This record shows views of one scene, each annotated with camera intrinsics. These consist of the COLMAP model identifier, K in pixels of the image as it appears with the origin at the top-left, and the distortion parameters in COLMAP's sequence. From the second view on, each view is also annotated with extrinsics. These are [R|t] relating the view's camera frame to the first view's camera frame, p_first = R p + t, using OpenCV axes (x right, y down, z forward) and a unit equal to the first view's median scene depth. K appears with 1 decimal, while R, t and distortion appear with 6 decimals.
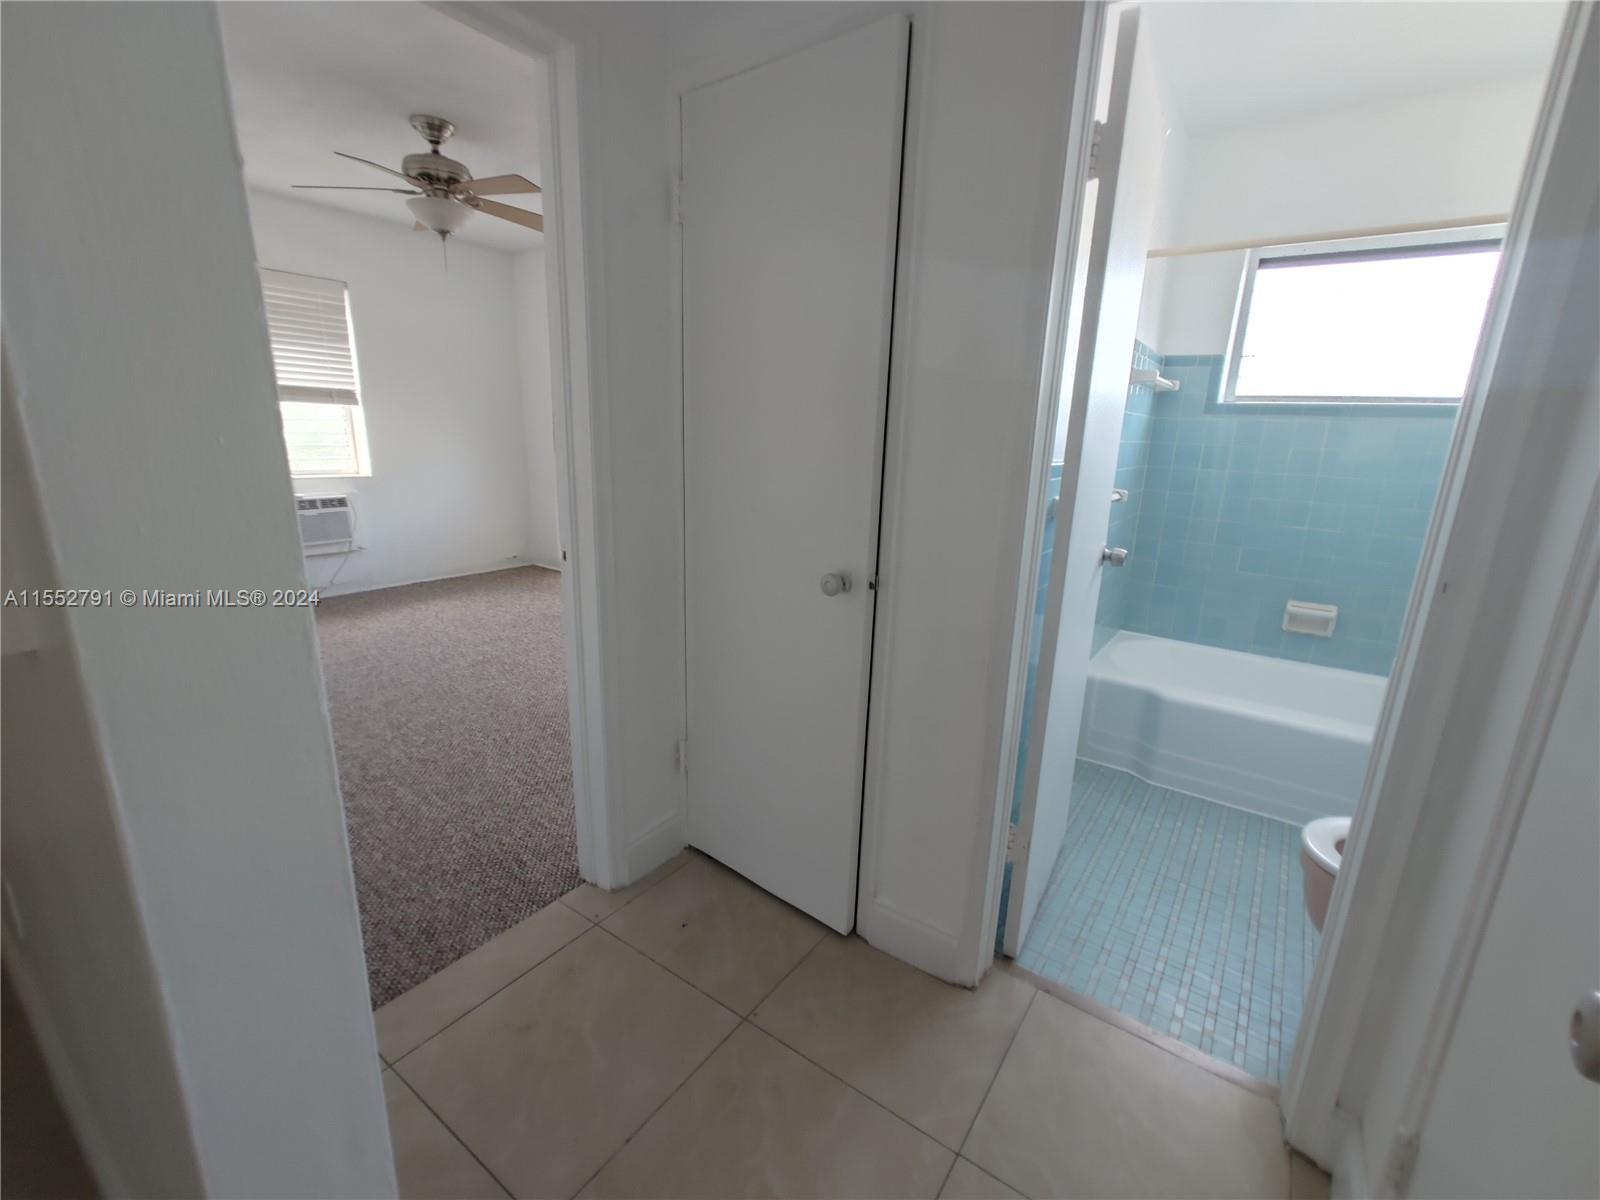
lens RADIAL K [[685.6, 0, 814.2], [0, 685.6, 598.2], [0, 0, 1]] dist [0.016456, 0.000381]
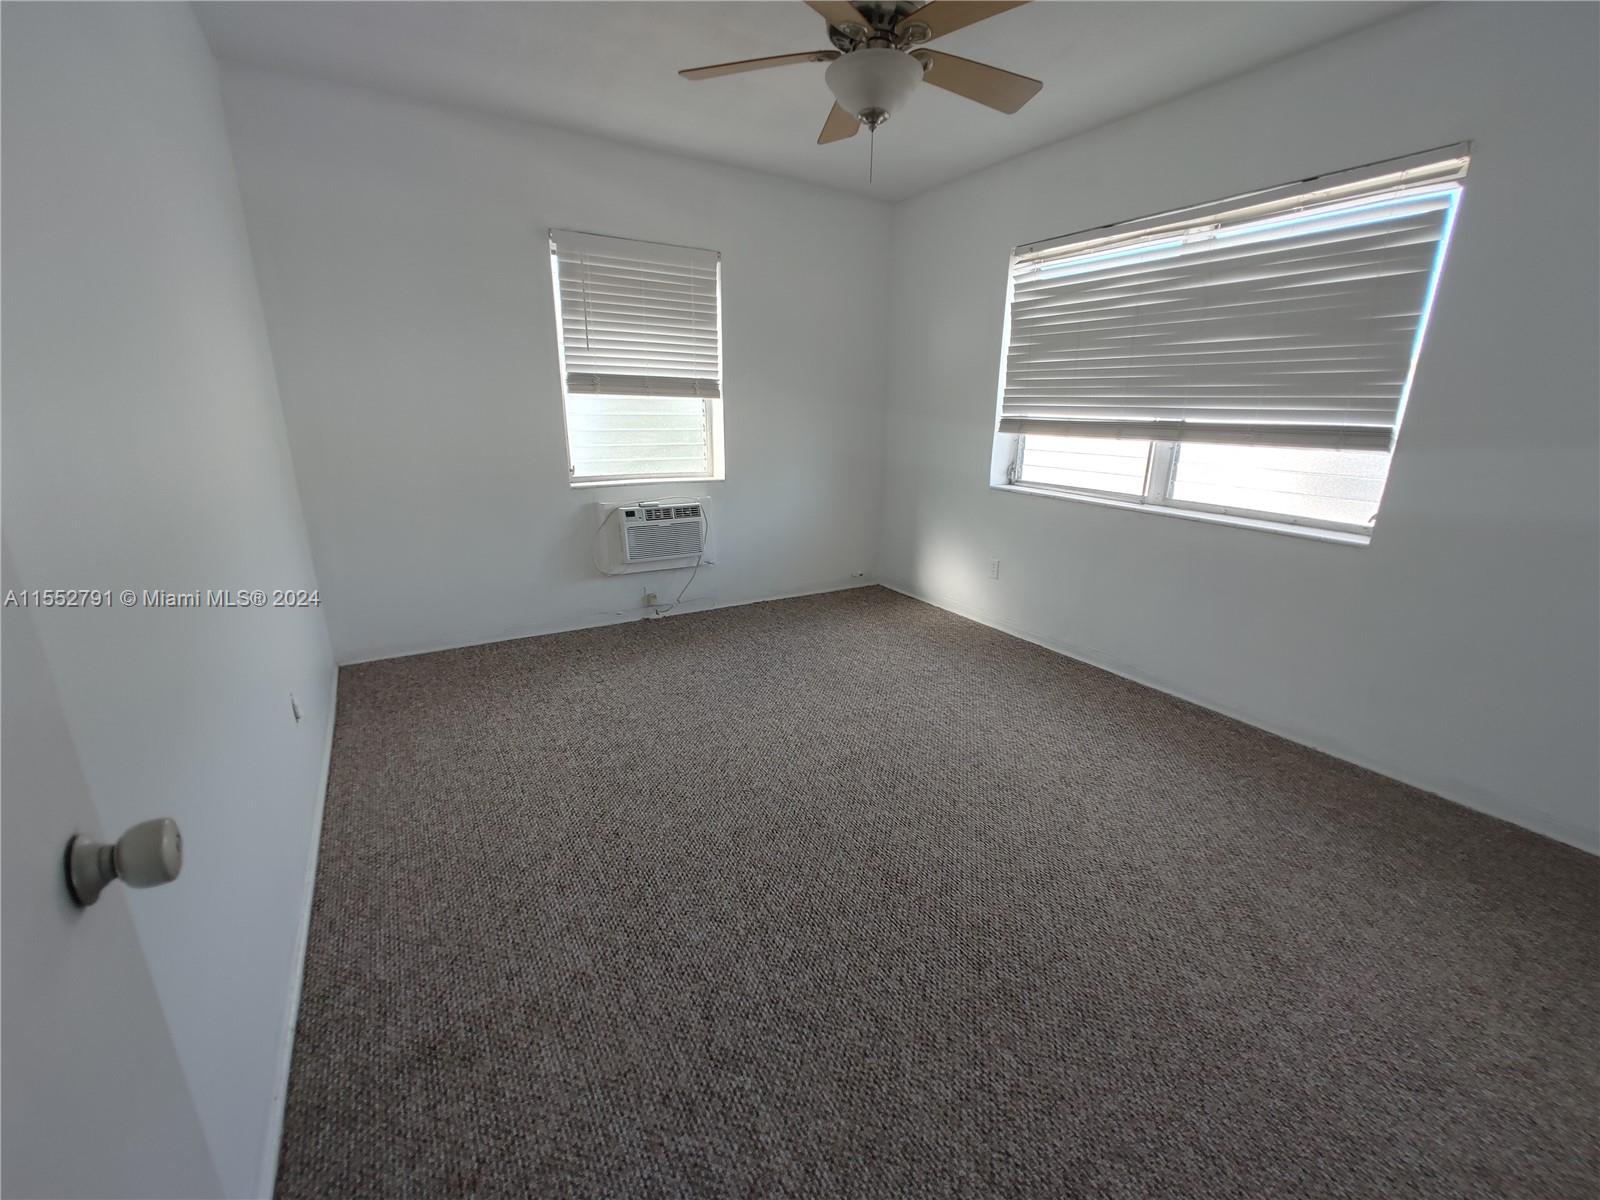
lens RADIAL K [[675.0, 0, 828.6], [0, 675.0, 600.2], [0, 0, 1]] dist [-0.001359, 0.001498]
pose [[0.924194, 0.089839, -0.371208, -0.212251], [-0.080293, 0.995922, 0.041129, -0.078710], [0.373389, -0.008206, 0.927639, 0.287417]]
